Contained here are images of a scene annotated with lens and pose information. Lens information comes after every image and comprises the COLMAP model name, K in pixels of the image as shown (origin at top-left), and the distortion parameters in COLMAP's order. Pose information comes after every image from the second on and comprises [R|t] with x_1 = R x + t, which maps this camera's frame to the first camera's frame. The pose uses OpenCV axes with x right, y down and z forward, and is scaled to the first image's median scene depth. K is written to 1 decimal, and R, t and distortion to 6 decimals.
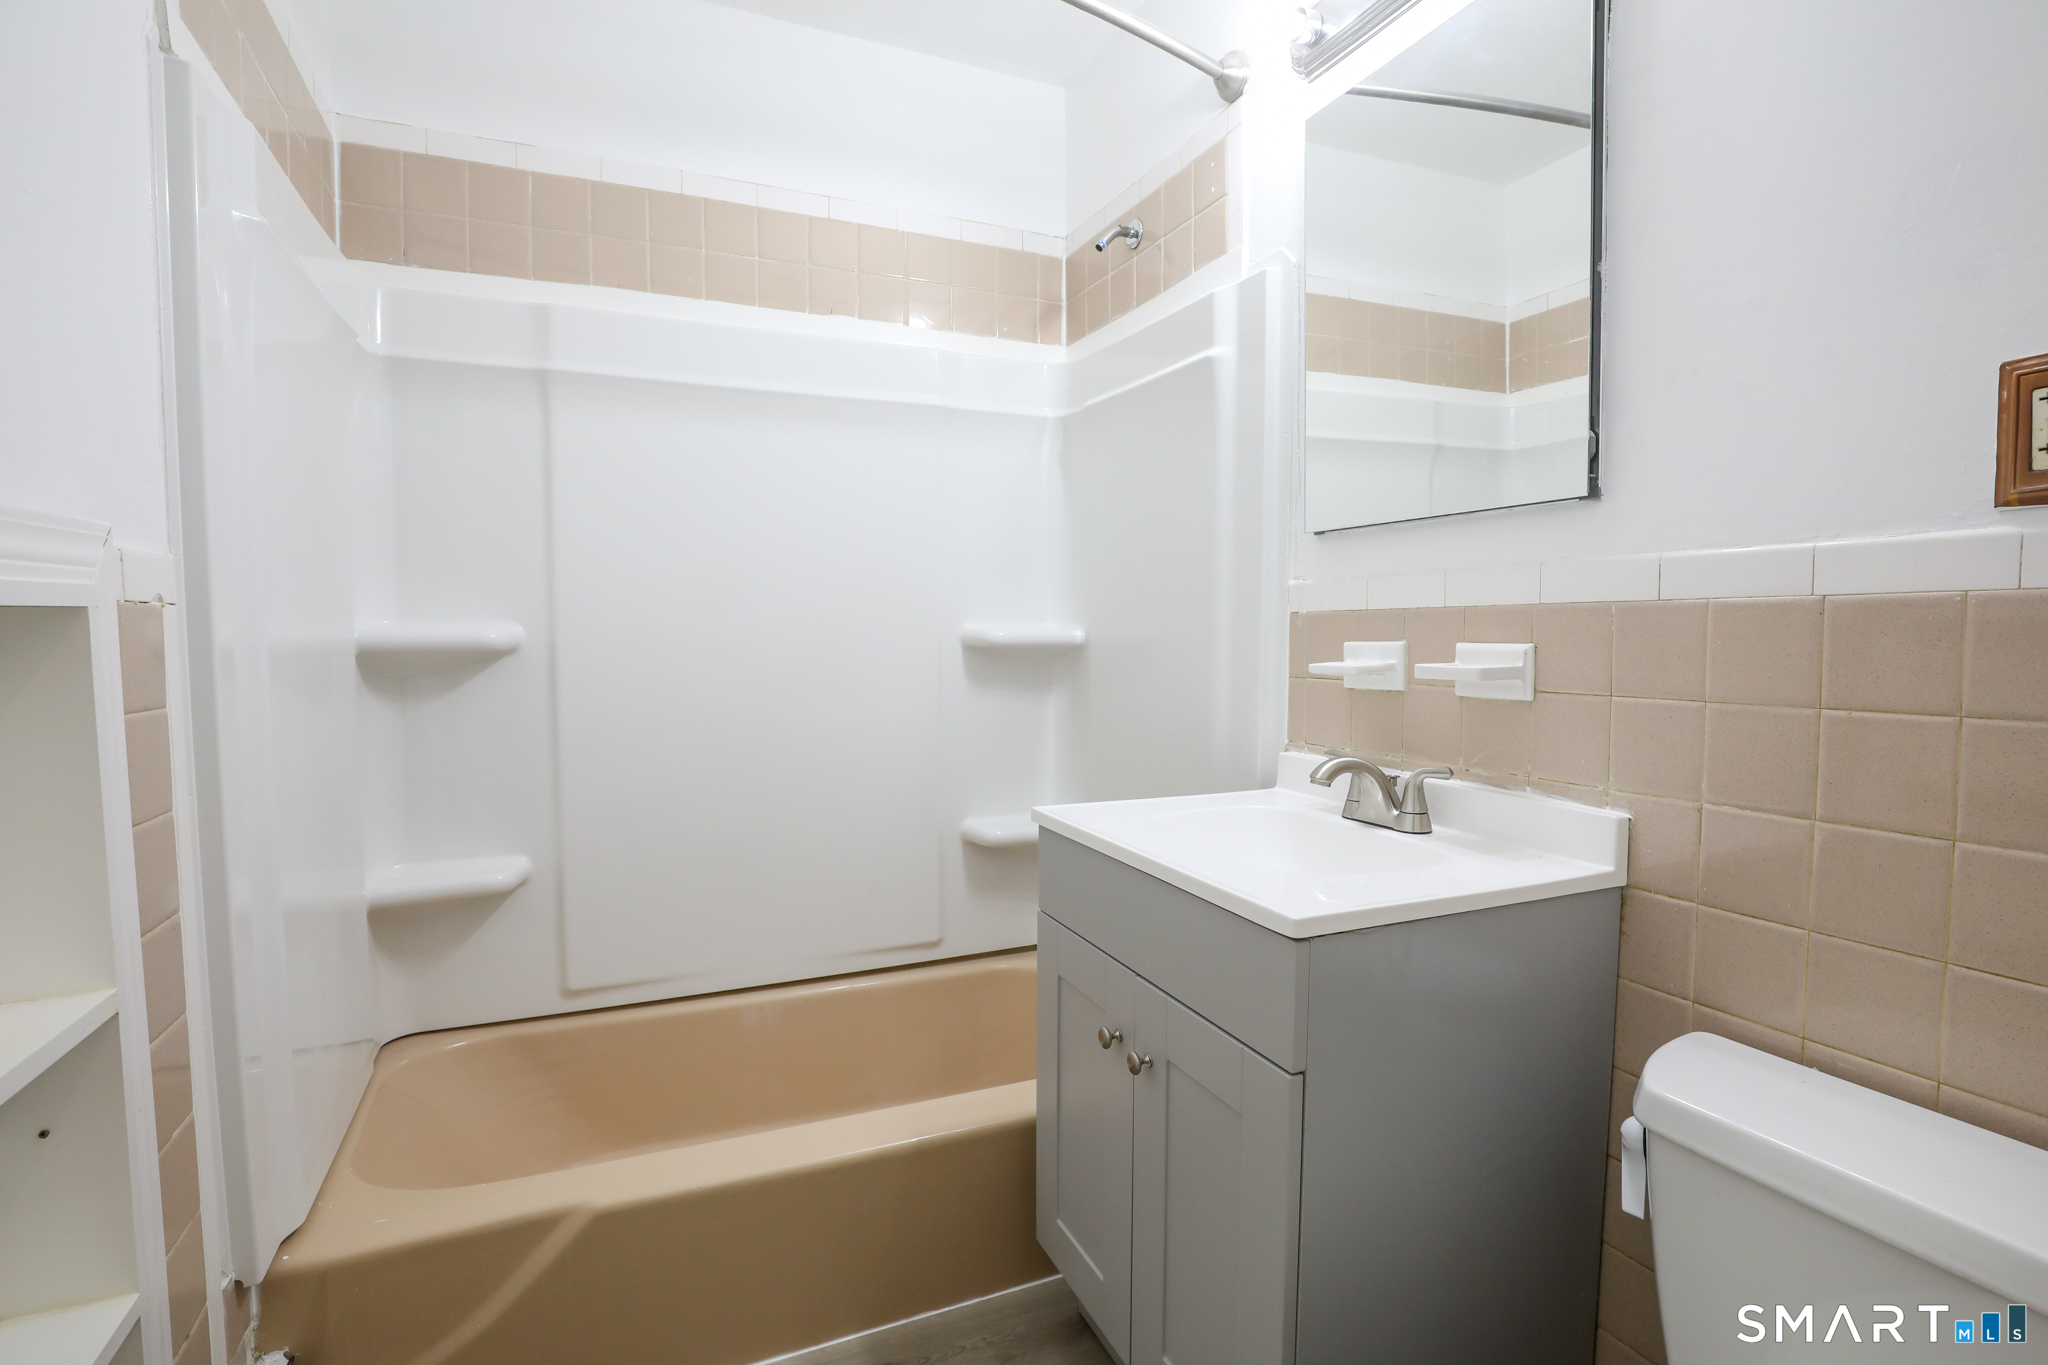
lens RADIAL K [[945.3, 0, 1017.3], [0, 945.3, 690.6], [0, 0, 1]] dist [-0.043247, 0.013736]
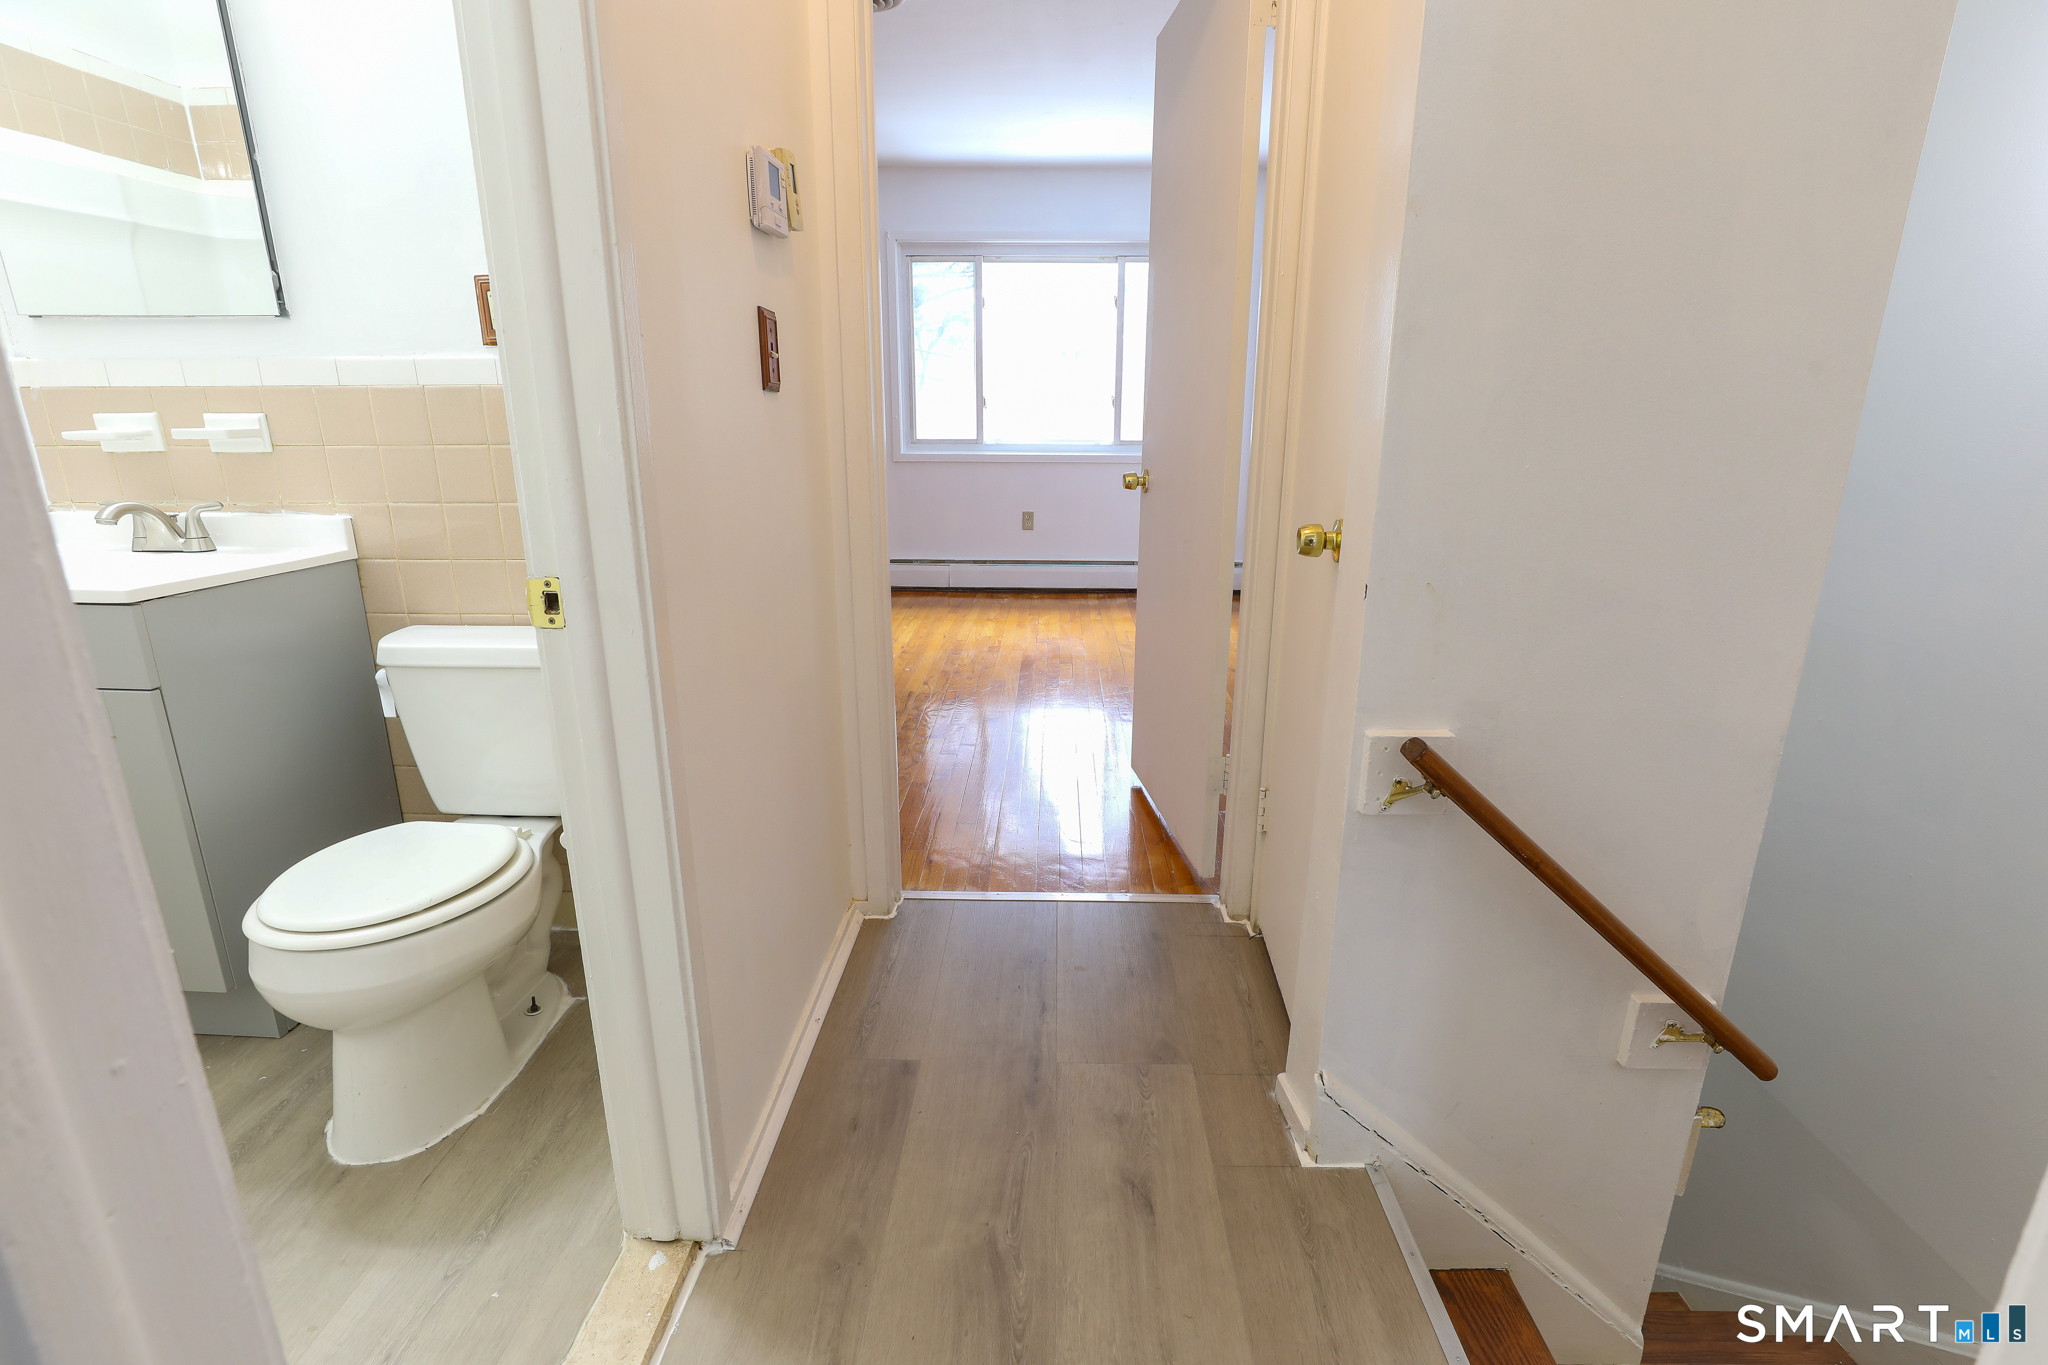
lens RADIAL K [[947.0, 0, 1031.9], [0, 947.0, 669.4], [0, 0, 1]] dist [-0.028752, 0.013054]
pose [[0.411933, -0.237293, 0.879775, -0.351024], [0.053047, 0.970105, 0.236818, 0.058149], [-0.909669, -0.050884, 0.412206, -0.748911]]
